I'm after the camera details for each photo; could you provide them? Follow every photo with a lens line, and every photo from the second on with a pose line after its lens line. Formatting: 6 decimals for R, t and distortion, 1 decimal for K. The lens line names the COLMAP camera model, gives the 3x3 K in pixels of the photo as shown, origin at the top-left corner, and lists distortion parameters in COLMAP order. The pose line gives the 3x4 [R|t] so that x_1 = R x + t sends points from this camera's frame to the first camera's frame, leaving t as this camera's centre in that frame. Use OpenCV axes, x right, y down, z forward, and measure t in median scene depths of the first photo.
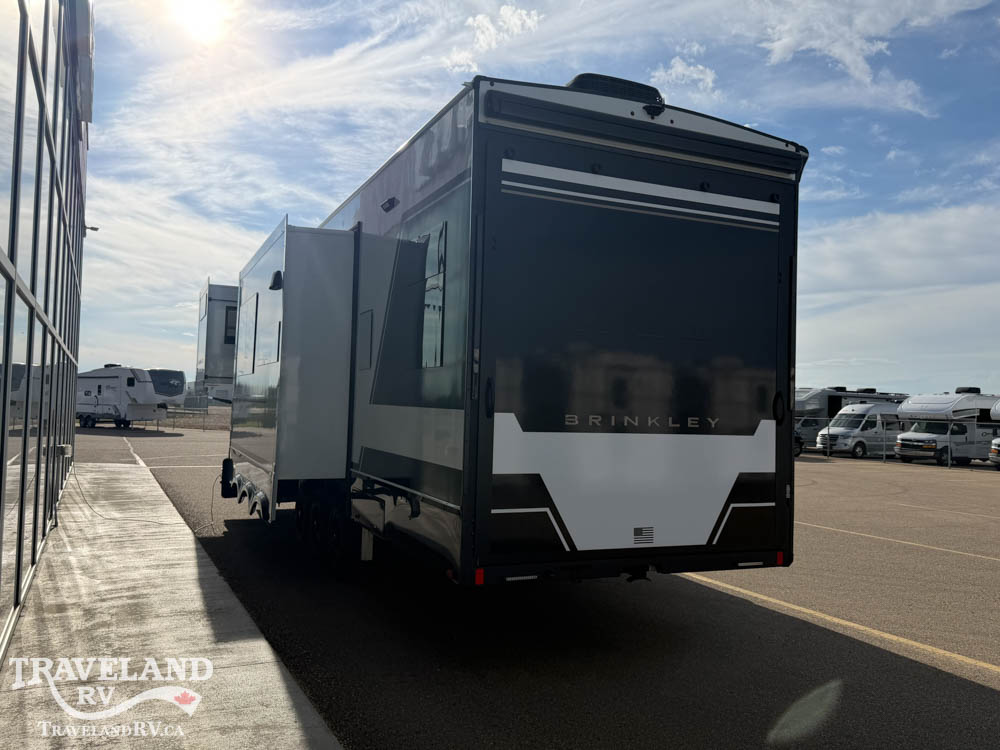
lens RADIAL K [[801.0, 0, 498.7], [0, 801.0, 377.7], [0, 0, 1]] dist [-0.009790, -0.030873]
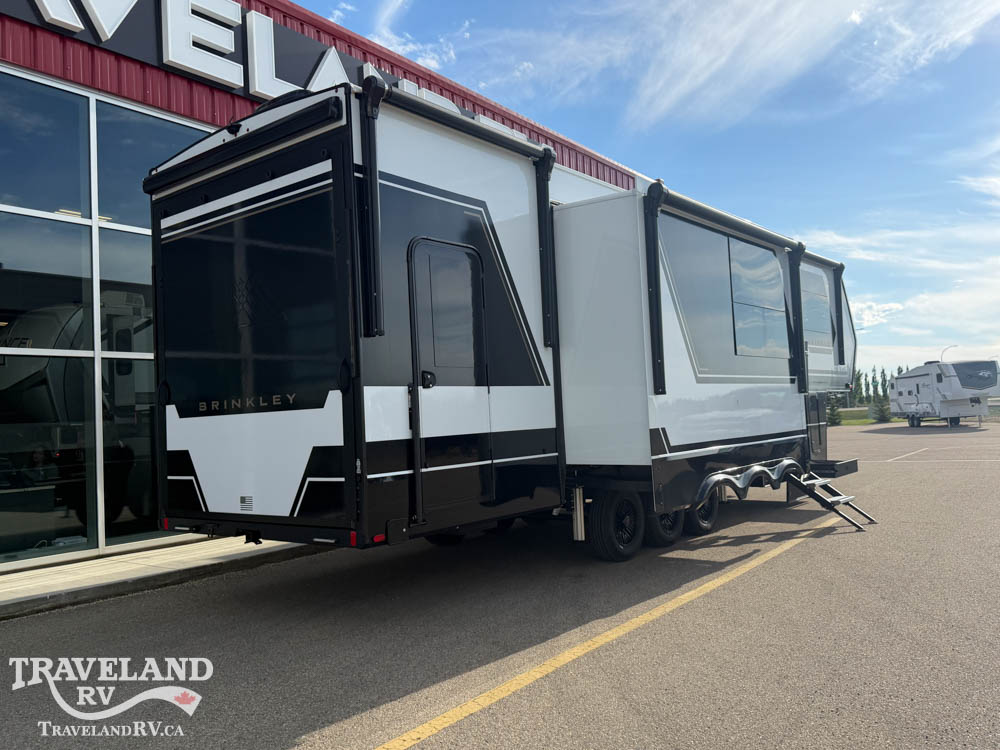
lens RADIAL K [[801.0, 0, 499.4], [0, 801.0, 375.7], [0, 0, 1]] dist [-0.009790, -0.030873]
pose [[0.483511, -0.100511, -0.869549, 1.278094], [0.096114, 0.993475, -0.061391, 0.114967], [0.870046, -0.053892, 0.490016, 0.725621]]
